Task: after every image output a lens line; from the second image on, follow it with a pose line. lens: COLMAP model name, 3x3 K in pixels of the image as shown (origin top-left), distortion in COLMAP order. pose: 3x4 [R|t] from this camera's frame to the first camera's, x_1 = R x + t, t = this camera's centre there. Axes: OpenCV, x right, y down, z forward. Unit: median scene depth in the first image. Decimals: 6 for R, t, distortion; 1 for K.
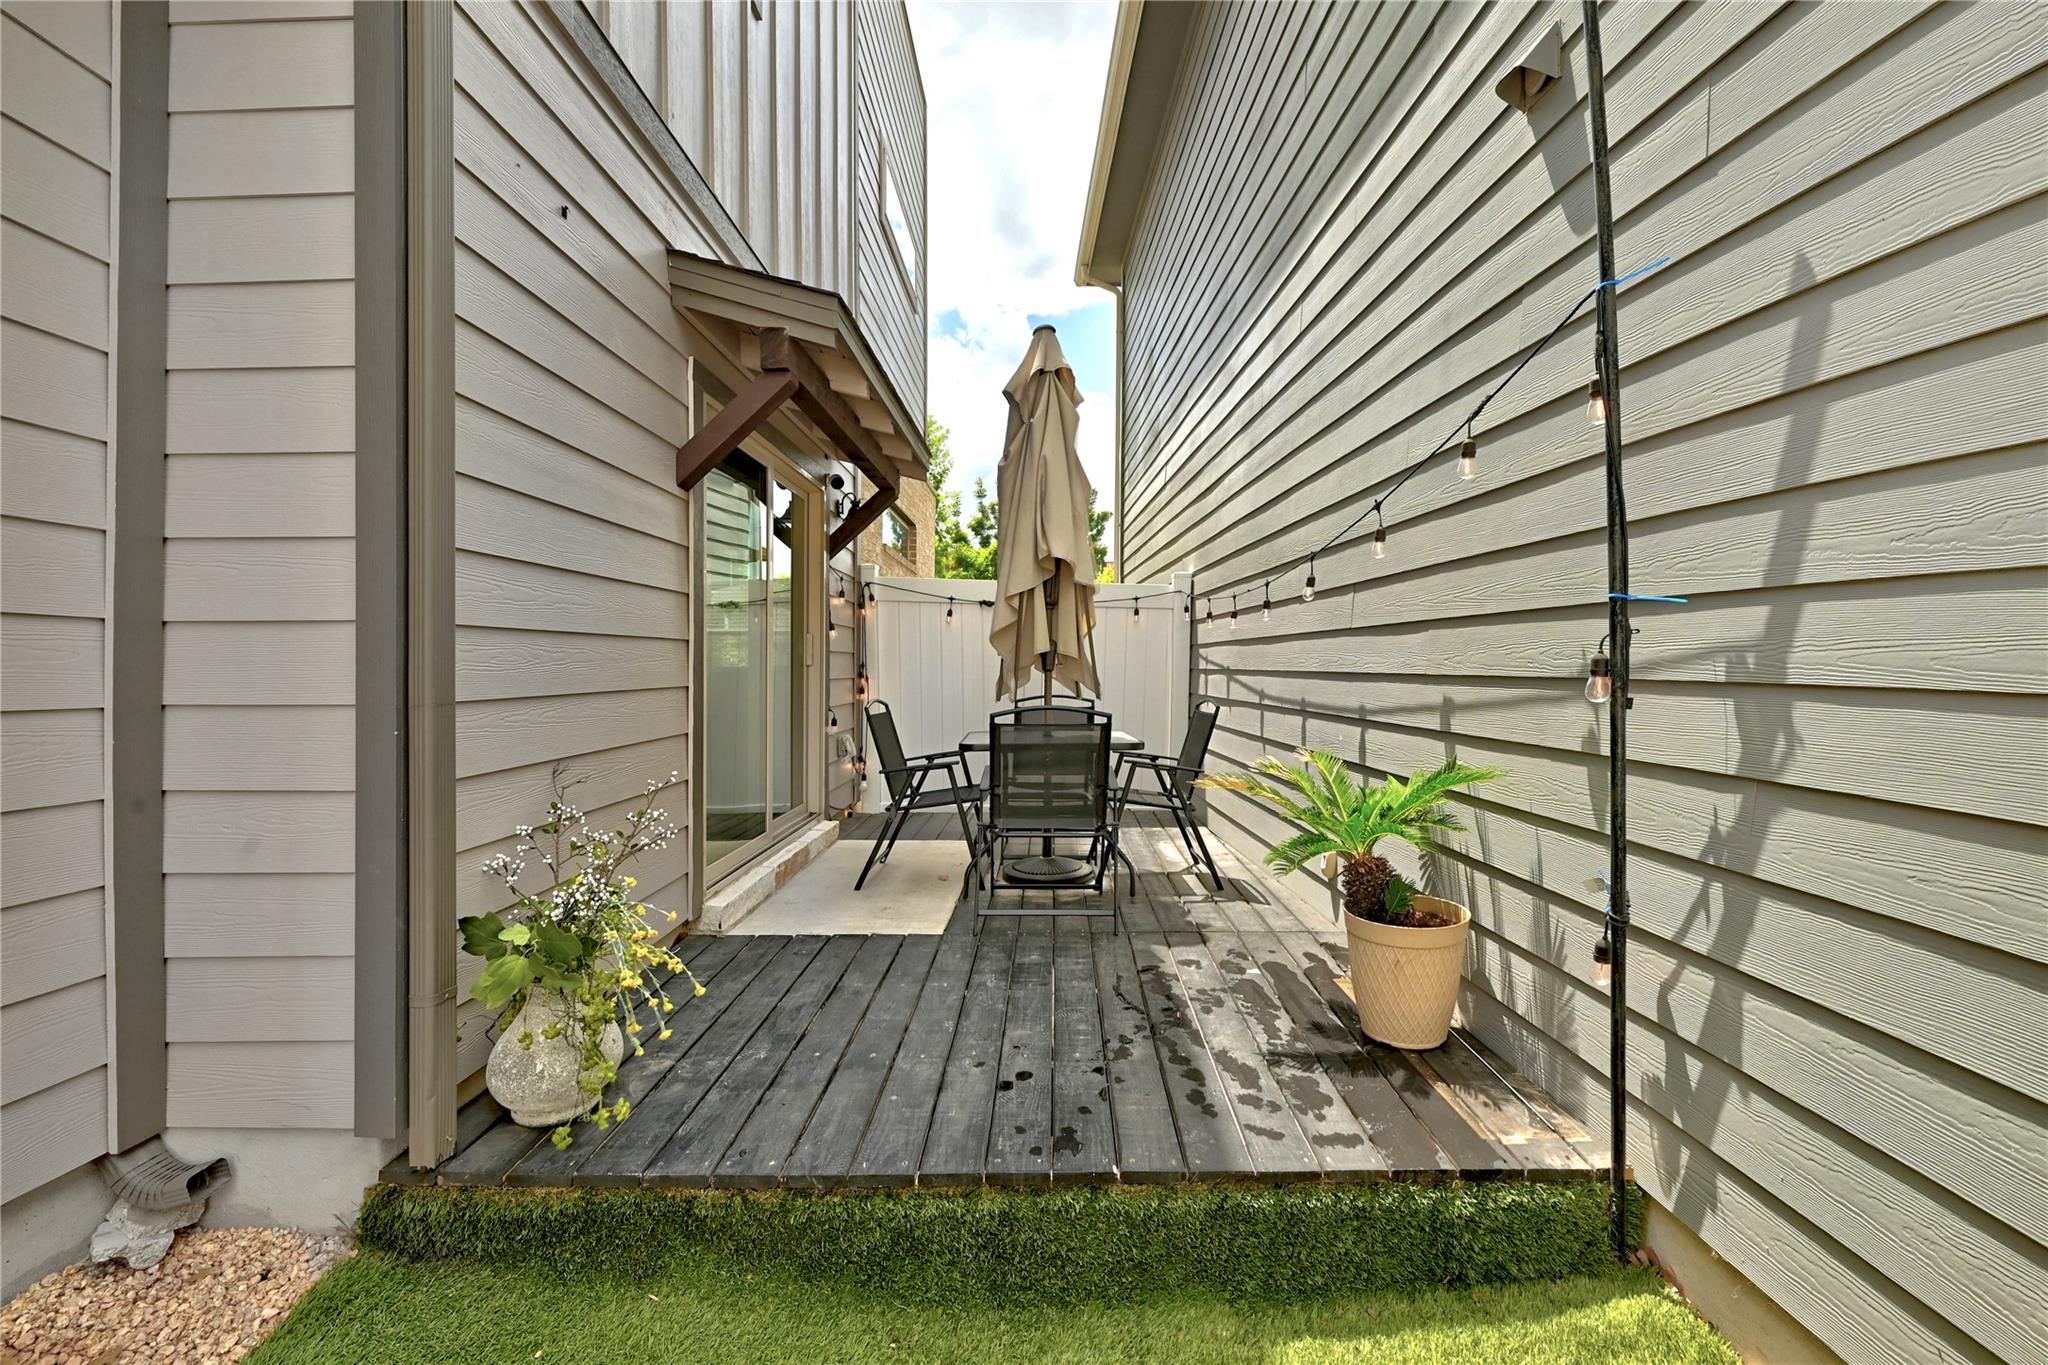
lens RADIAL K [[818.1, 0, 1024.4], [0, 818.1, 661.3], [0, 0, 1]] dist [-0.017523, -0.000523]
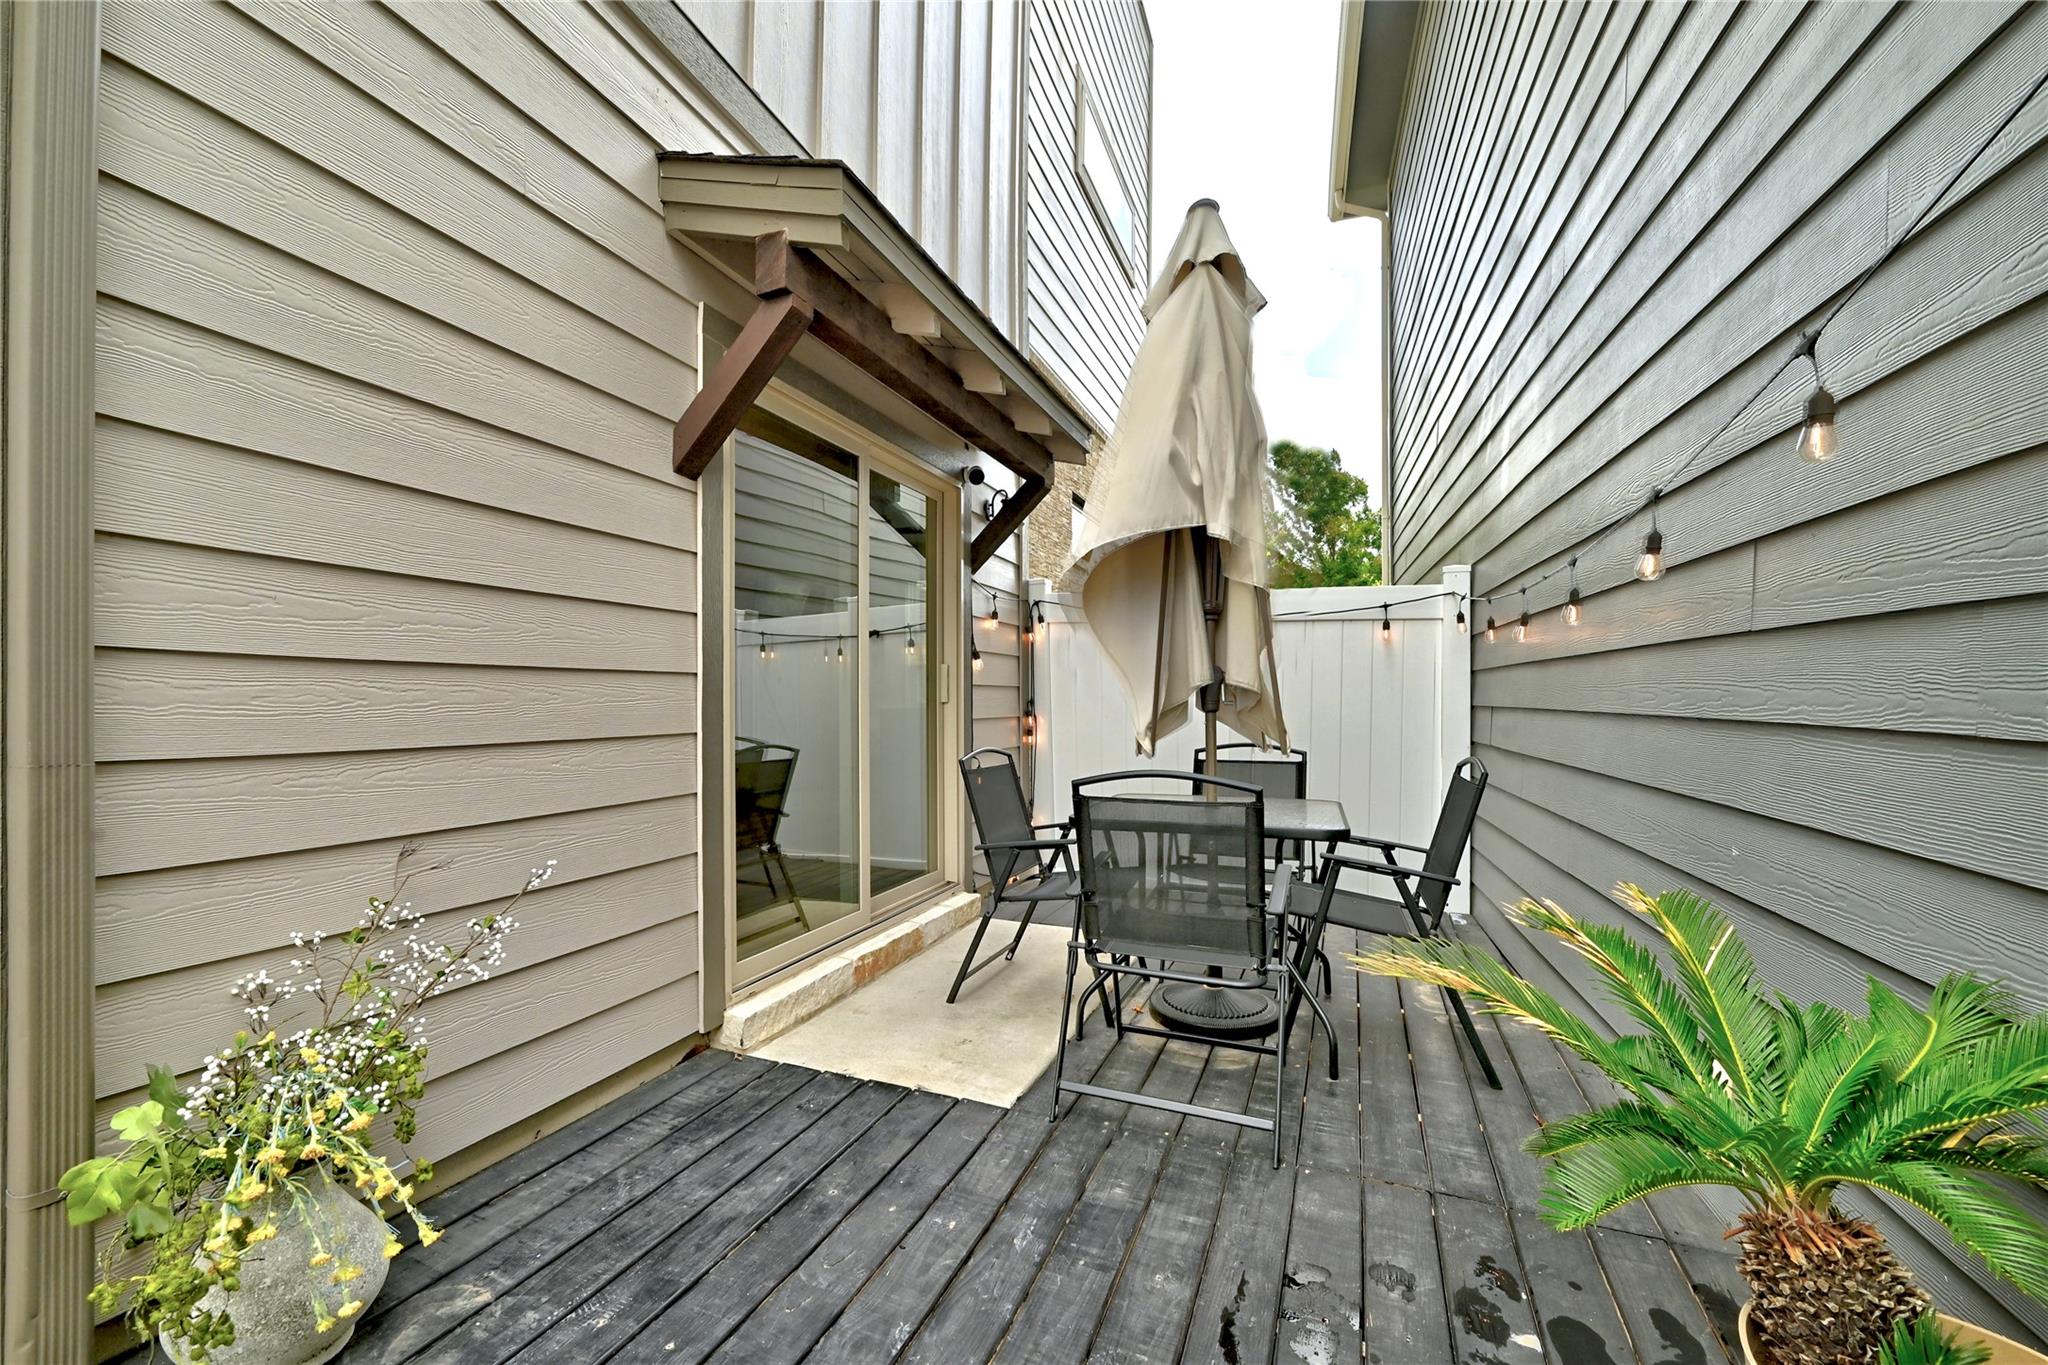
lens RADIAL K [[818.1, 0, 1019.7], [0, 818.1, 697.5], [0, 0, 1]] dist [-0.017523, -0.000523]
pose [[0.936042, -0.000045, -0.351889, 0.121559], [0.000967, 0.999997, 0.002444, -0.001744], [0.351888, -0.002628, 0.936039, 0.325986]]
